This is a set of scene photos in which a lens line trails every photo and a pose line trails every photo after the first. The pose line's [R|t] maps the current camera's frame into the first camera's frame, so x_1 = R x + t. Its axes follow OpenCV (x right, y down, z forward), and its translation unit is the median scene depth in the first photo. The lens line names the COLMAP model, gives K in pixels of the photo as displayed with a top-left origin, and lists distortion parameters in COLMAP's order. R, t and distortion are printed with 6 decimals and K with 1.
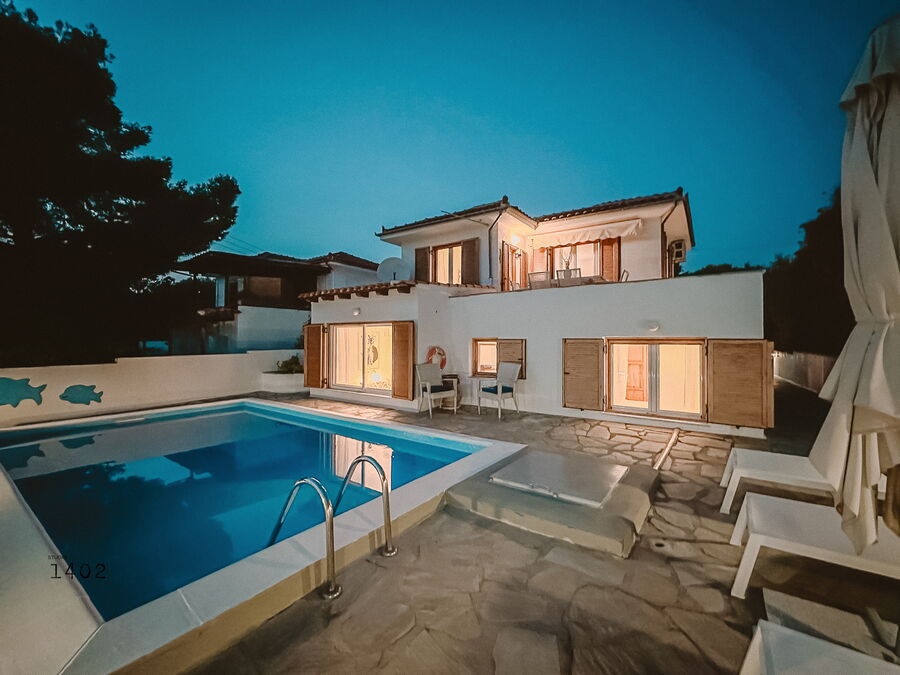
lens RADIAL K [[360.8, 0, 429.3], [0, 360.8, 336.6], [0, 0, 1]] dist [0.001389, 0.000149]
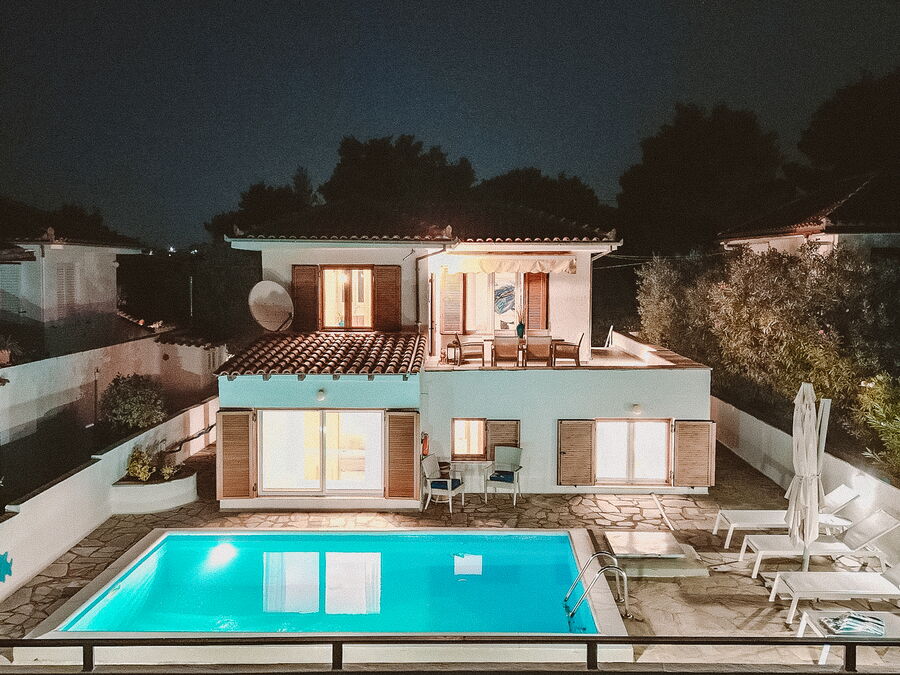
lens RADIAL K [[675.2, 0, 450.0], [0, 675.2, 337.5], [0, 0, 1]] dist [0.010690, -0.000081]
pose [[0.865112, -0.024819, 0.500964, -0.872111], [0.014606, 0.999598, 0.024300, -0.284191], [-0.501366, -0.013705, 0.865127, -0.520250]]
